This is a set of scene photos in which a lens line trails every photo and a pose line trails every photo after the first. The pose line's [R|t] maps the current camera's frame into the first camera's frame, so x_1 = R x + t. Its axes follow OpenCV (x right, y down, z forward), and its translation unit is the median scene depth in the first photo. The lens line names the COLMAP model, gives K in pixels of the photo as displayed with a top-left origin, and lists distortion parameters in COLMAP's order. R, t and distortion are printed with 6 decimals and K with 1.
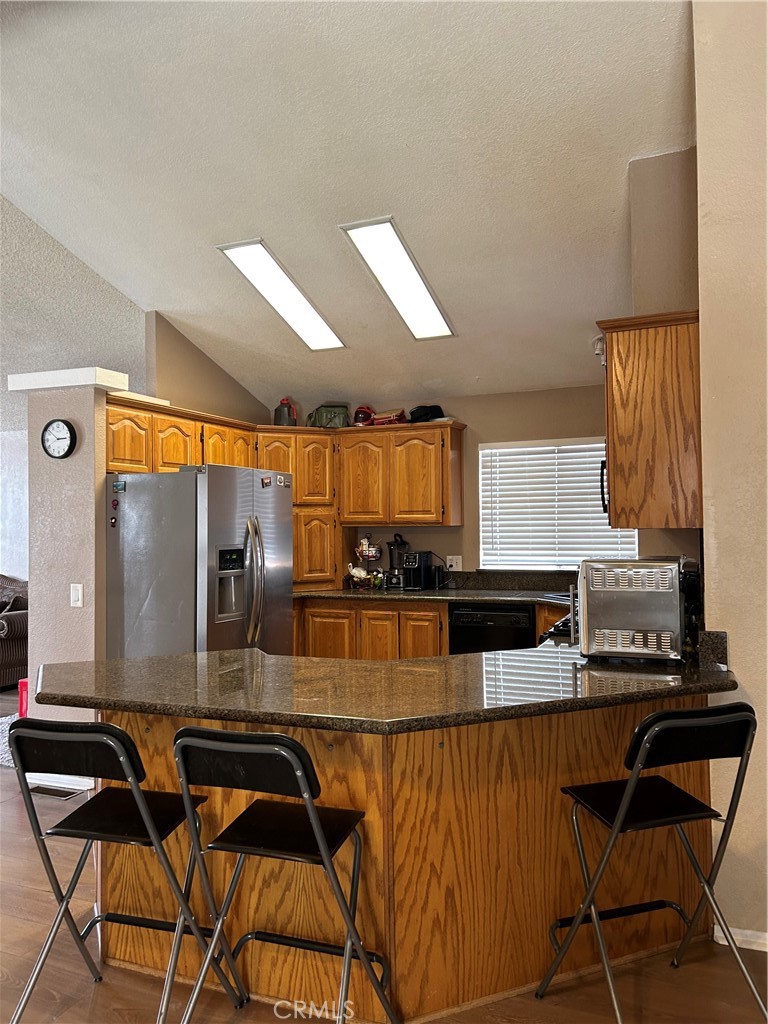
lens RADIAL K [[765.6, 0, 391.5], [0, 765.6, 514.2], [0, 0, 1]] dist [0.042904, -0.018240]
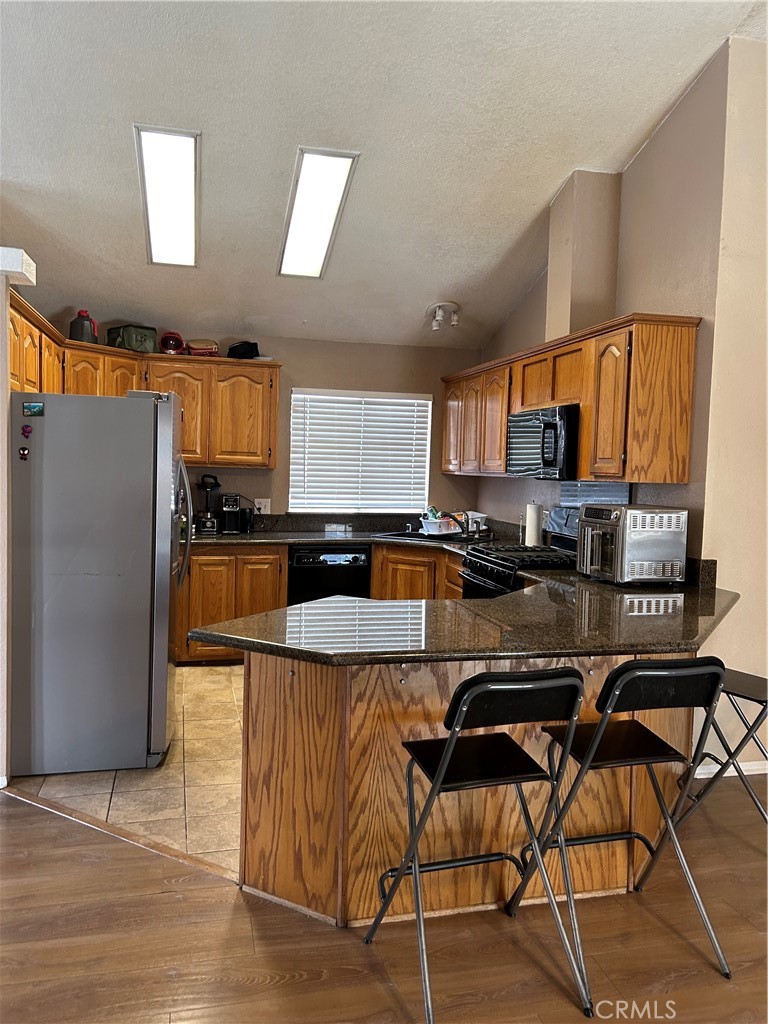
lens RADIAL K [[765.6, 0, 394.2], [0, 765.6, 512.8], [0, 0, 1]] dist [0.042904, -0.018240]
pose [[0.809681, -0.000637, 0.586870, -0.385429], [-0.044098, 0.997106, 0.061921, 0.003857], [-0.585211, -0.076016, 0.807310, 0.104402]]
